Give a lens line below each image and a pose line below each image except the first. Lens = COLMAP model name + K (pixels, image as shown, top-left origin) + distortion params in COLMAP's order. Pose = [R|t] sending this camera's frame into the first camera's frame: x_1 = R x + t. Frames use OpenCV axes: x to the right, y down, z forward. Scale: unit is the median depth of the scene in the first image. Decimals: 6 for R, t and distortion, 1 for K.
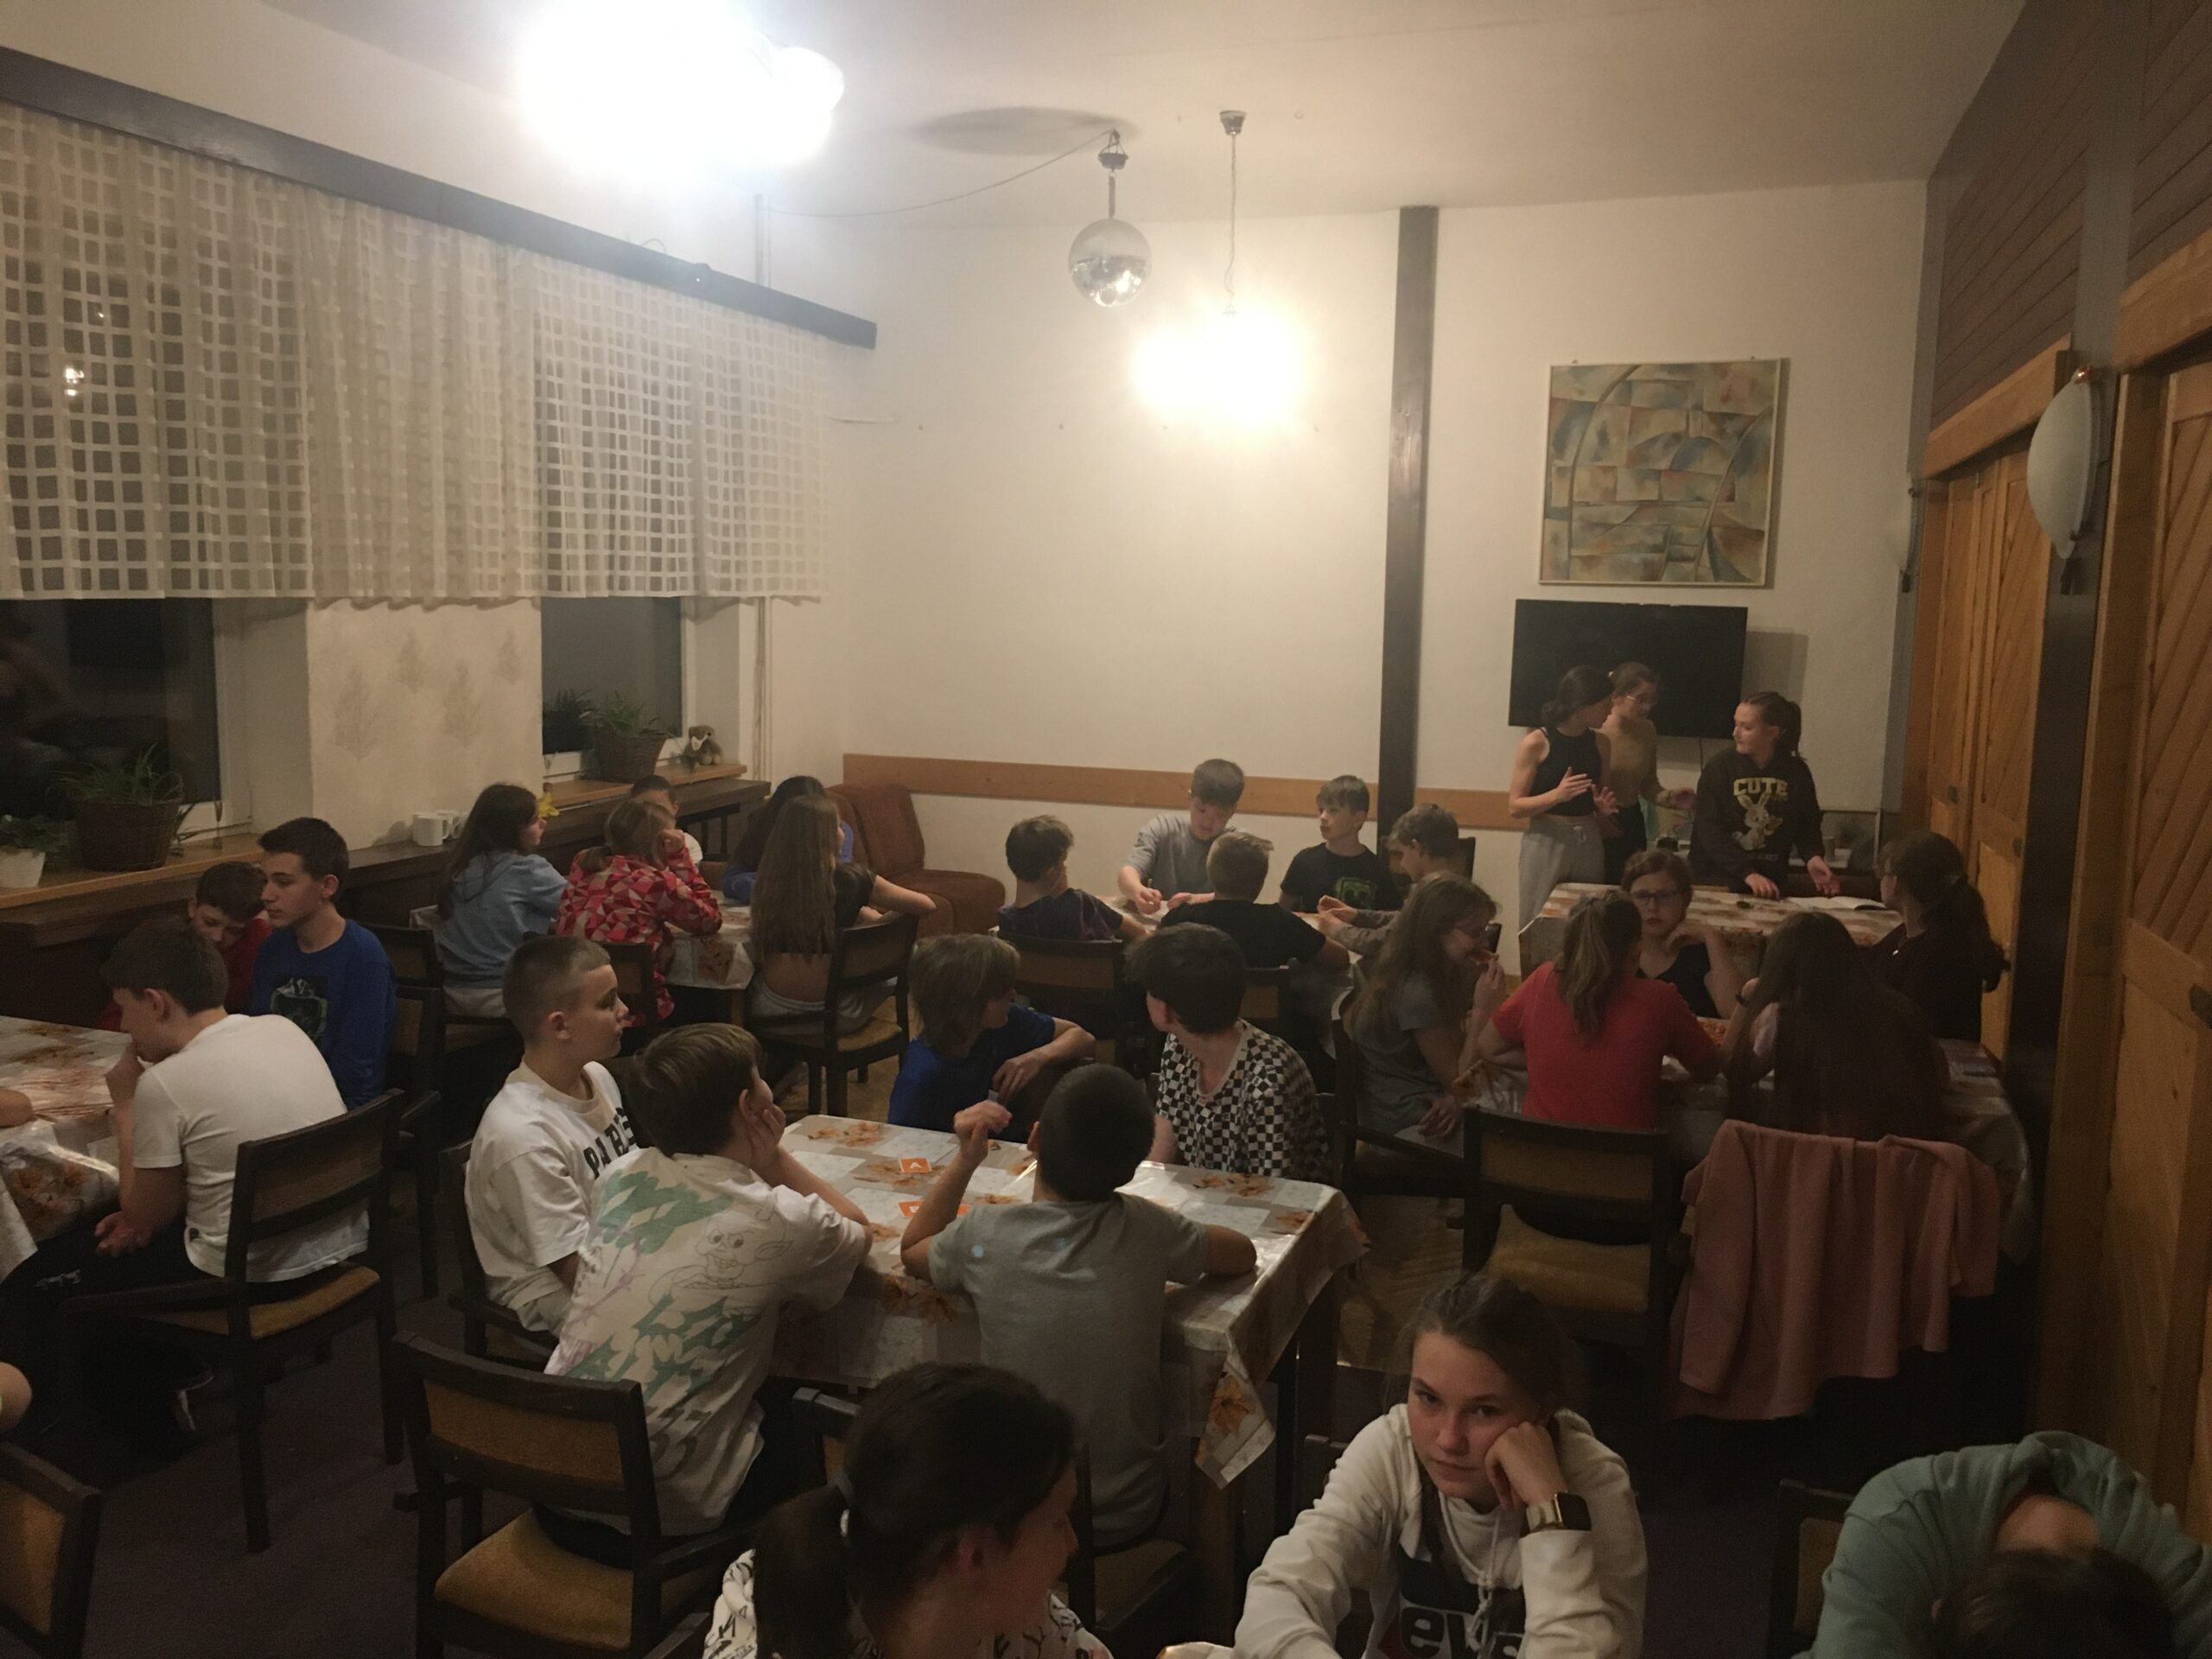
lens RADIAL K [[1882.4, 0, 1109.6], [0, 1882.4, 829.7], [0, 0, 1]] dist [0.102367, 0.002480]
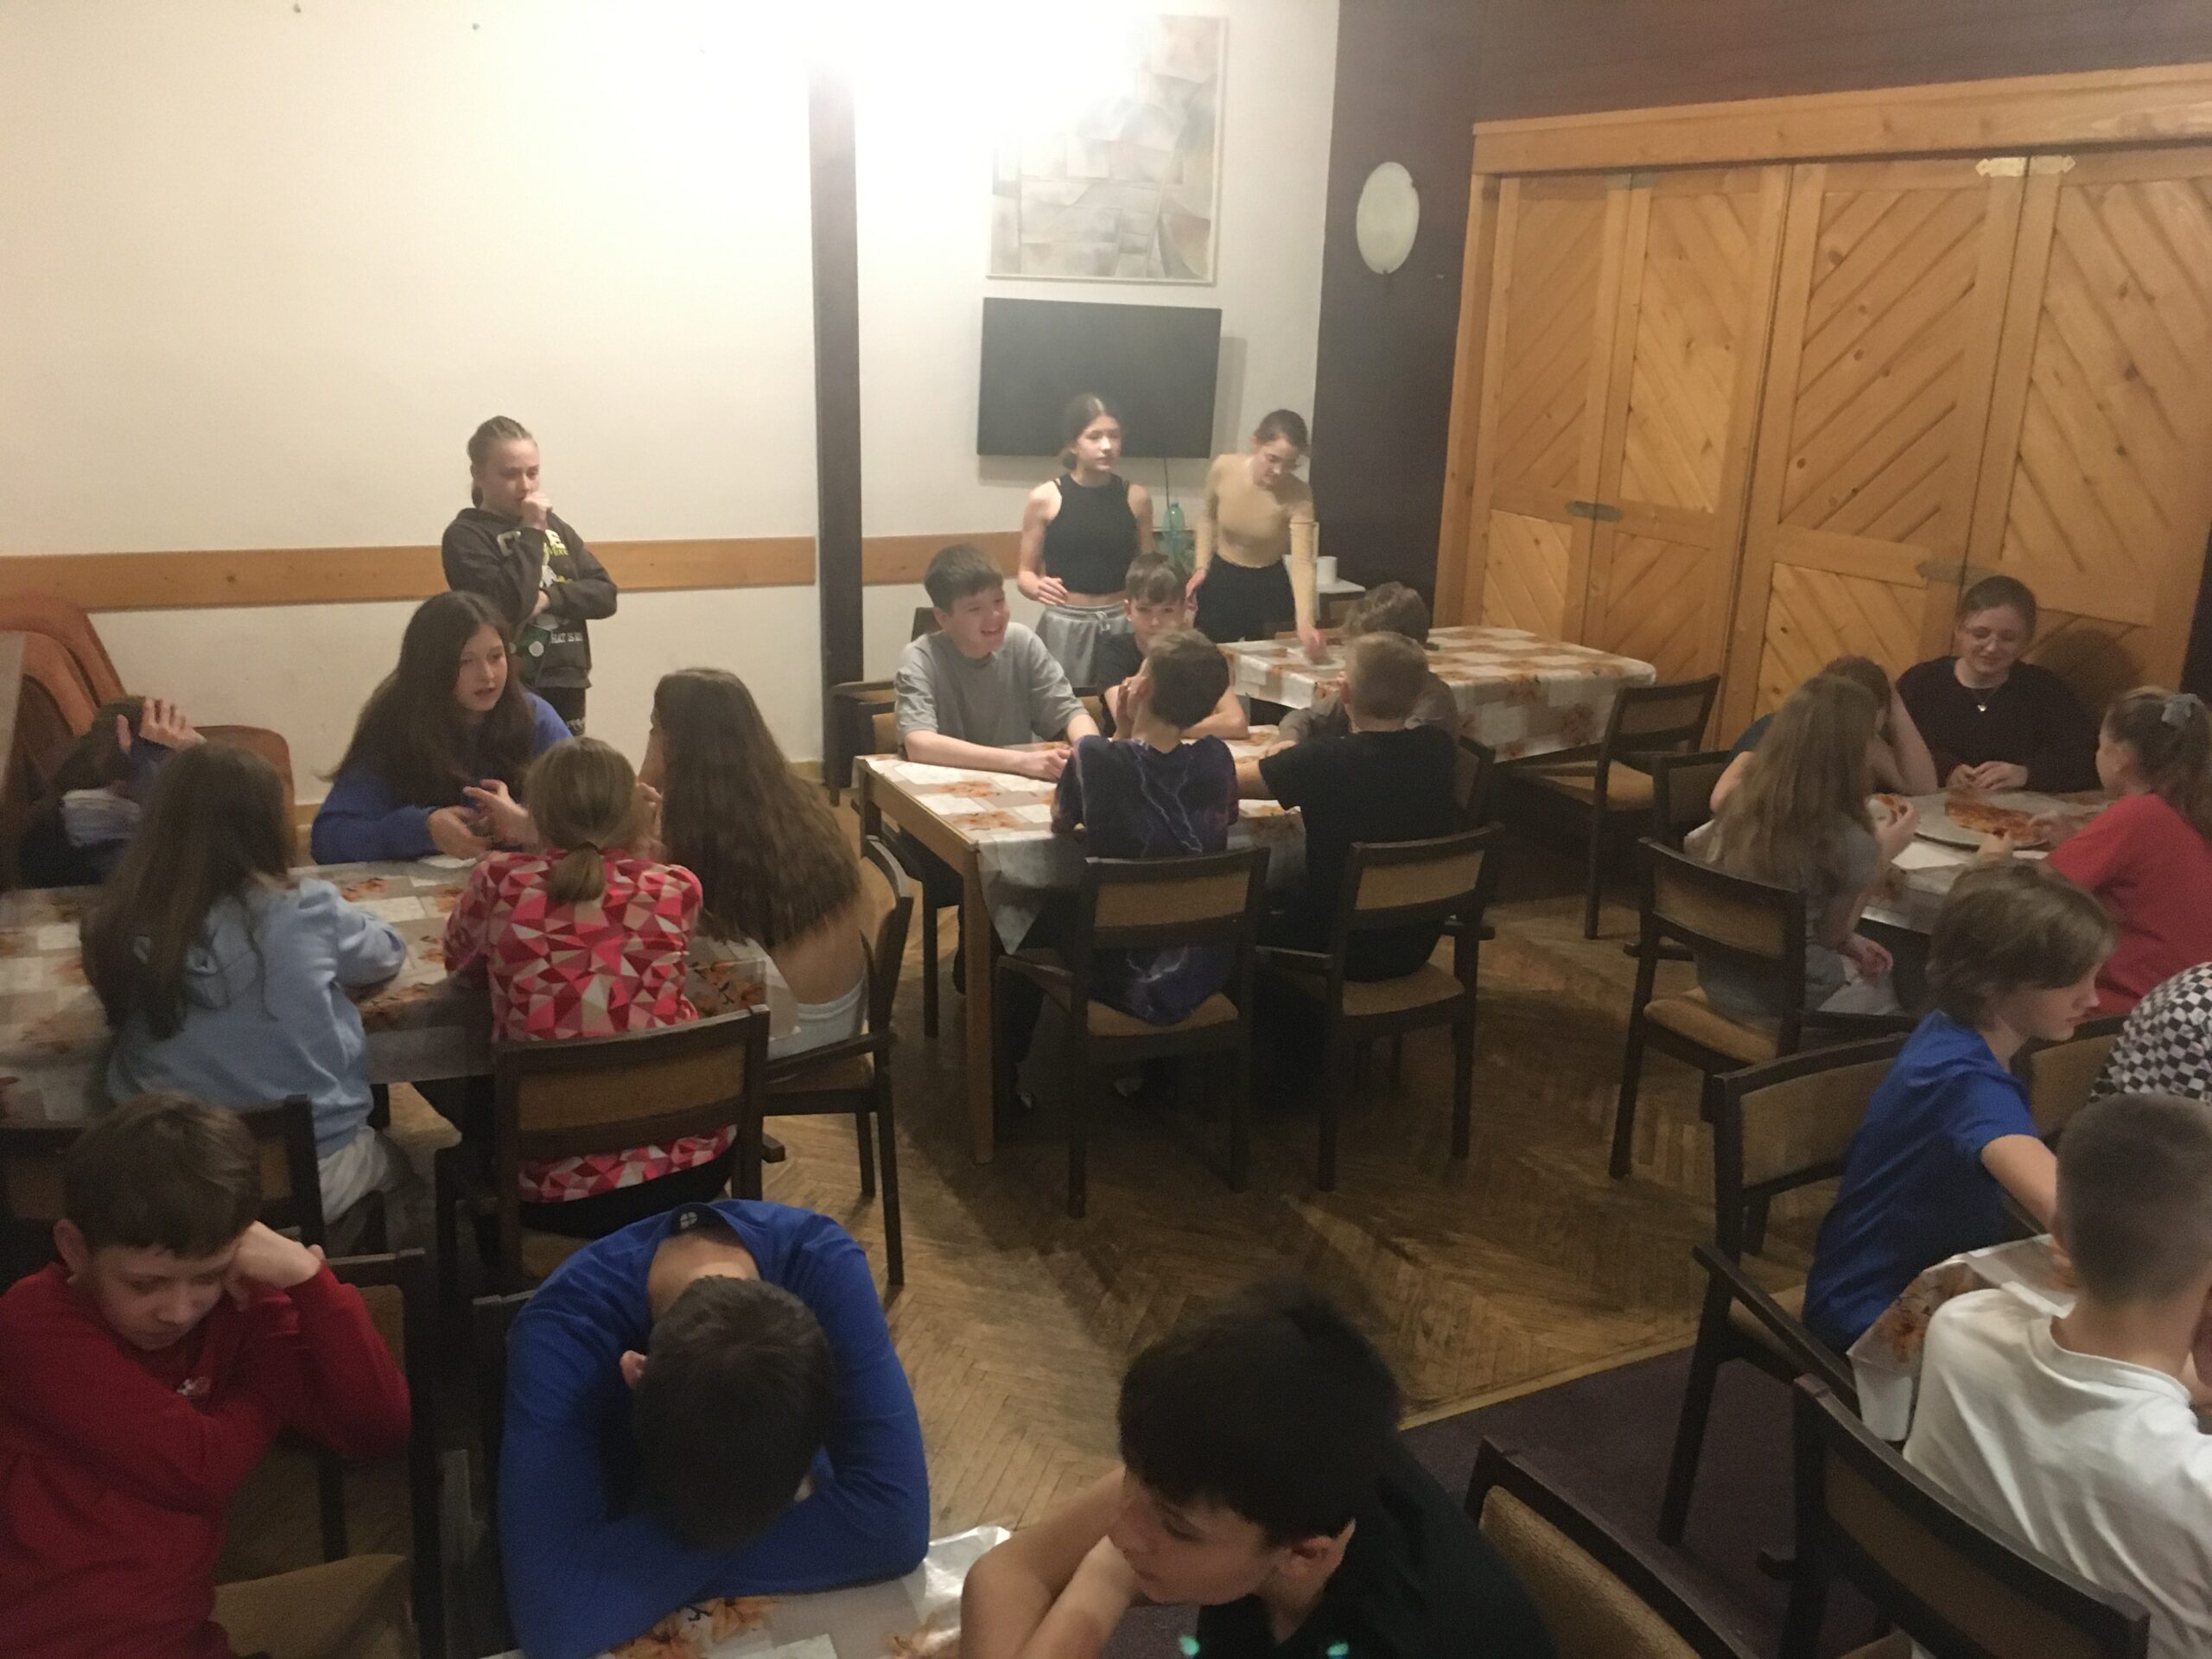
lens RADIAL K [[1882.4, 0, 1107.2], [0, 1882.4, 832.2], [0, 0, 1]] dist [0.102367, 0.002480]
pose [[0.692512, -0.200251, 0.693055, -0.368777], [0.072100, 0.975103, 0.209703, -0.065435], [-0.717794, -0.095252, 0.689709, 0.379435]]
